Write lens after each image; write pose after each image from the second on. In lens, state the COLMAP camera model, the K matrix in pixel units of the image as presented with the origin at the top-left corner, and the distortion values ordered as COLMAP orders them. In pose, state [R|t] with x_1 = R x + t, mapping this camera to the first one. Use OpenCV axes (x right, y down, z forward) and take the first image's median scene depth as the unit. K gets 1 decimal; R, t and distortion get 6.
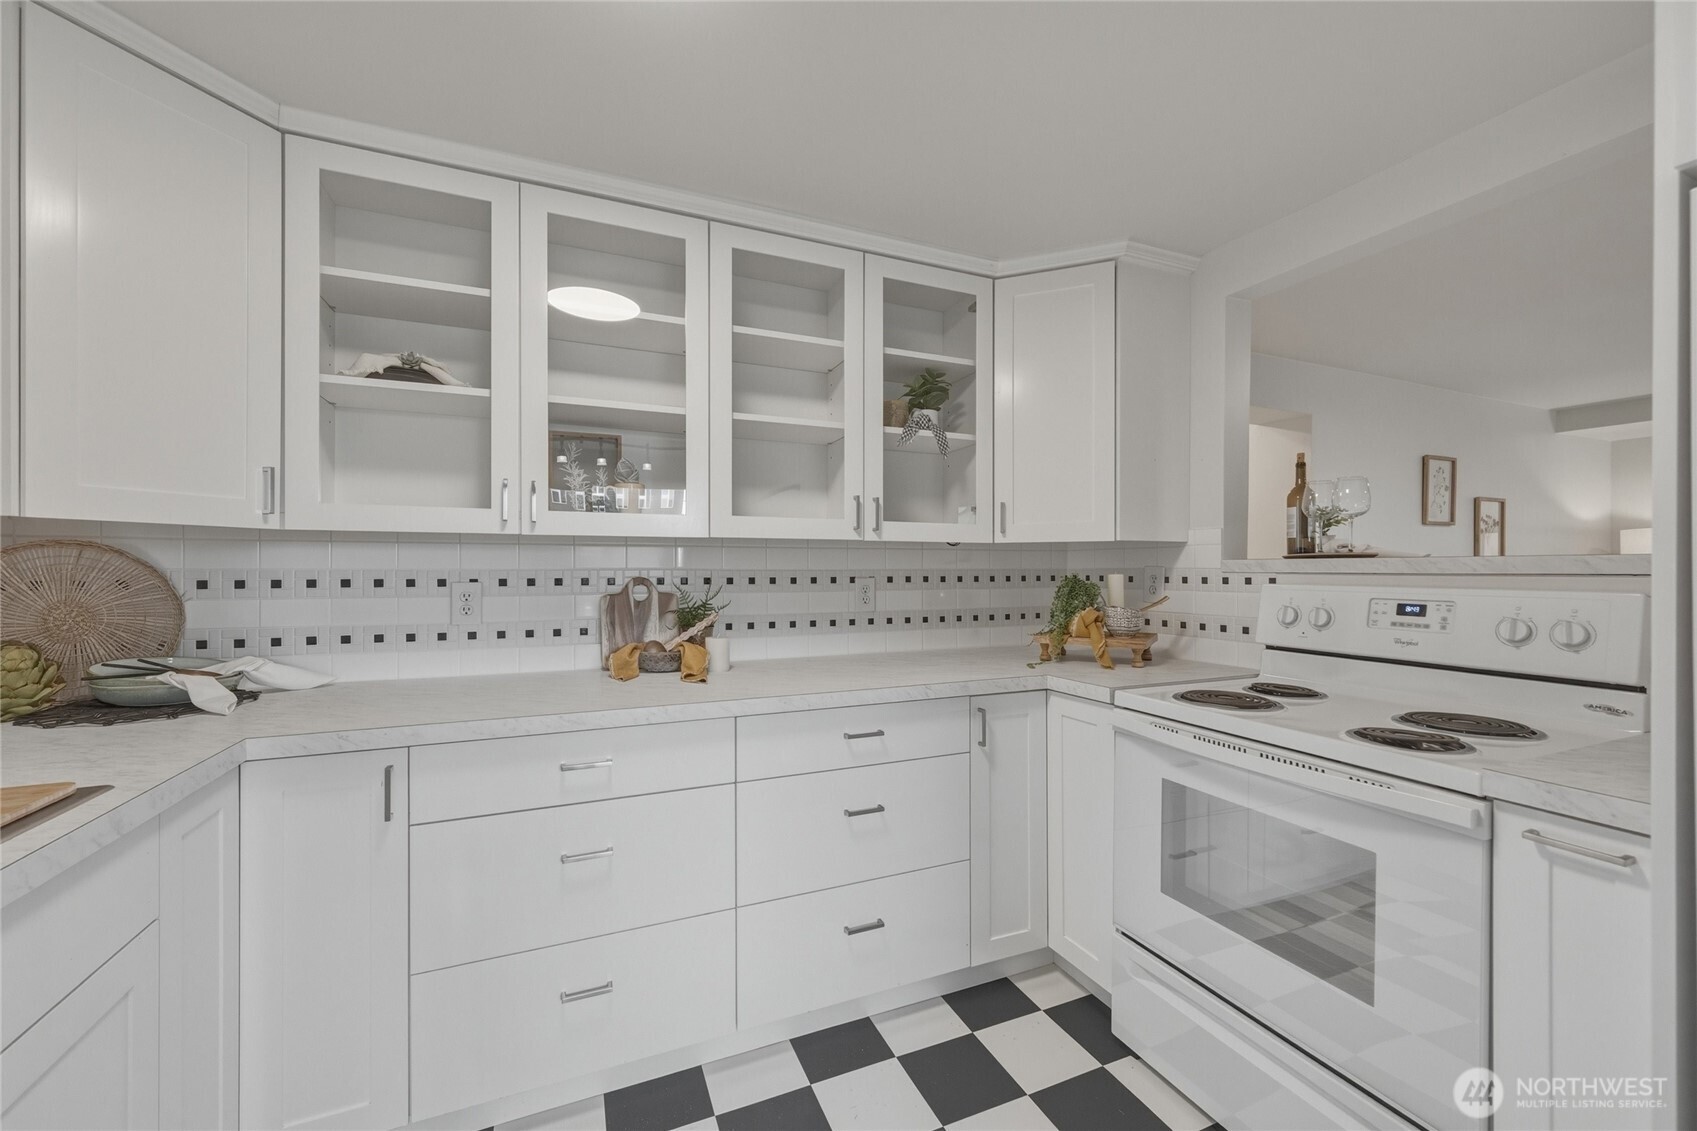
lens RADIAL K [[662.5, 0, 849.3], [0, 662.5, 568.8], [0, 0, 1]] dist [0.002538, -0.000038]
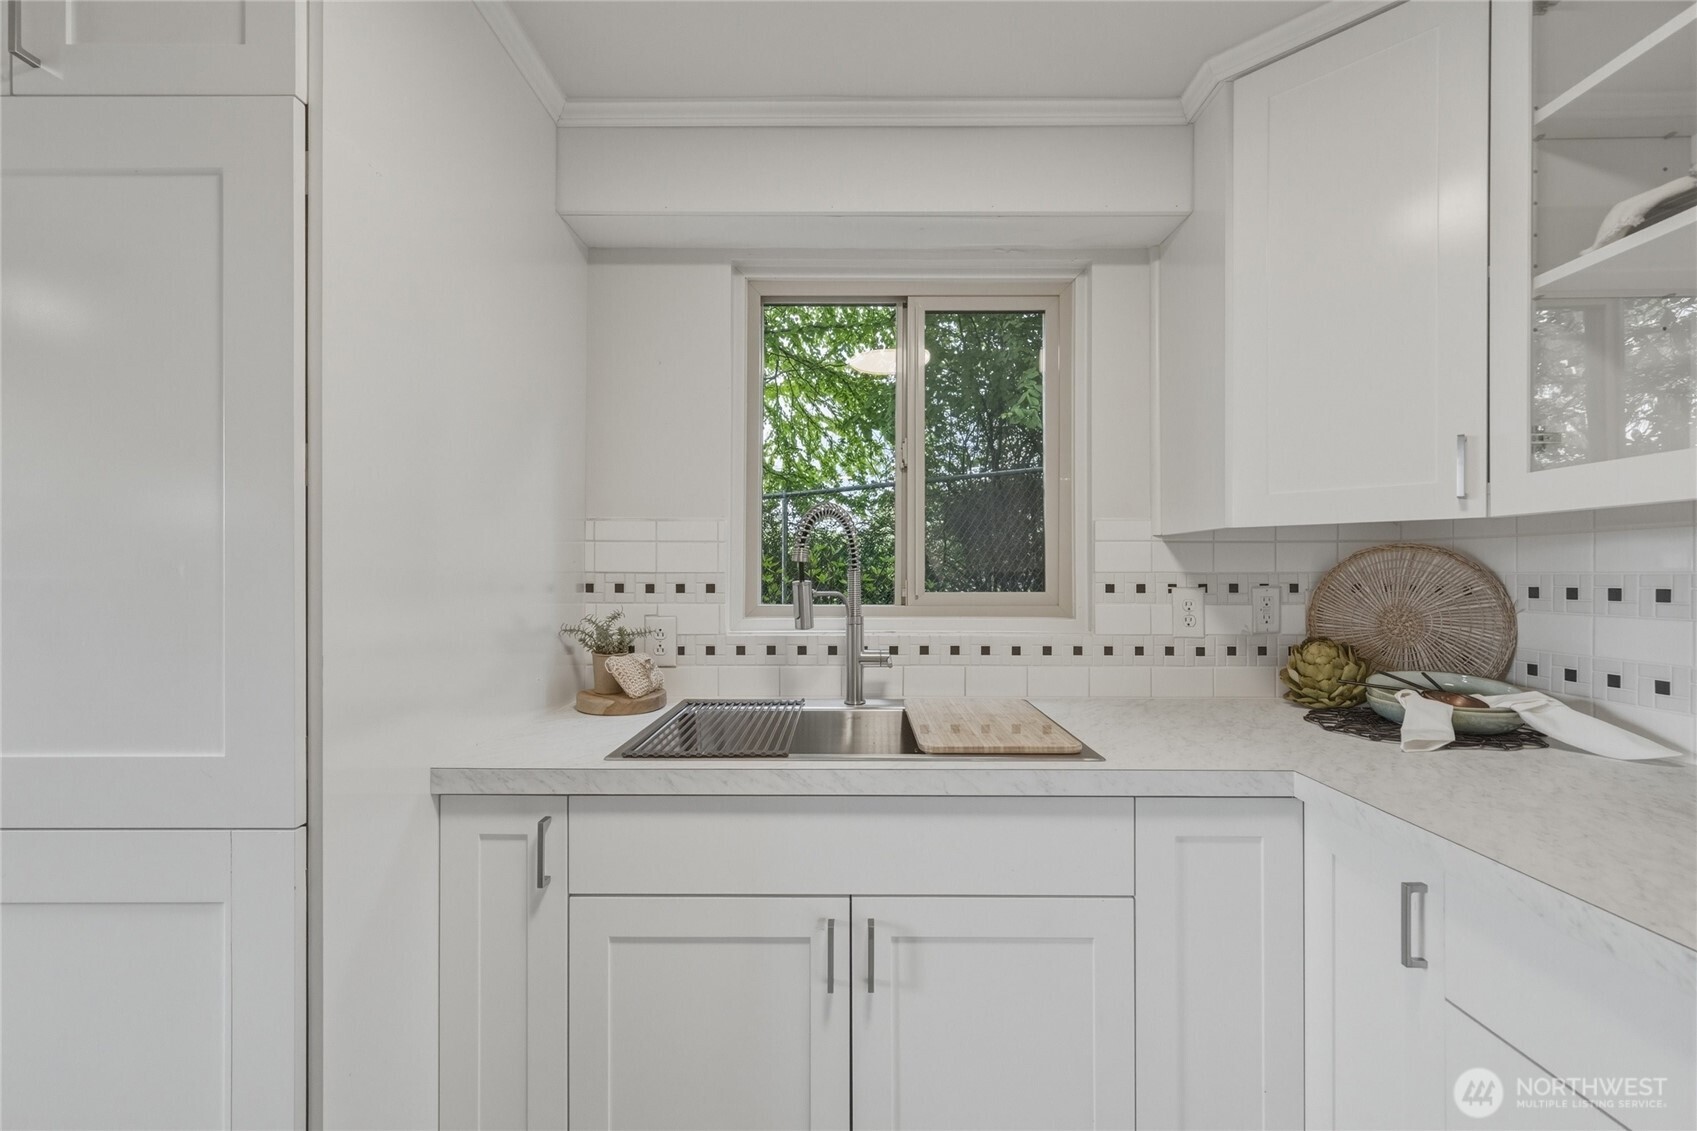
lens RADIAL K [[662.5, 0, 849.3], [0, 662.5, 568.8], [0, 0, 1]] dist [0.002538, -0.000038]
pose [[-0.396547, -0.002811, -0.918010, 0.055933], [0.006930, 0.999958, -0.006056, -0.004595], [0.917988, -0.008763, -0.396511, 0.606061]]
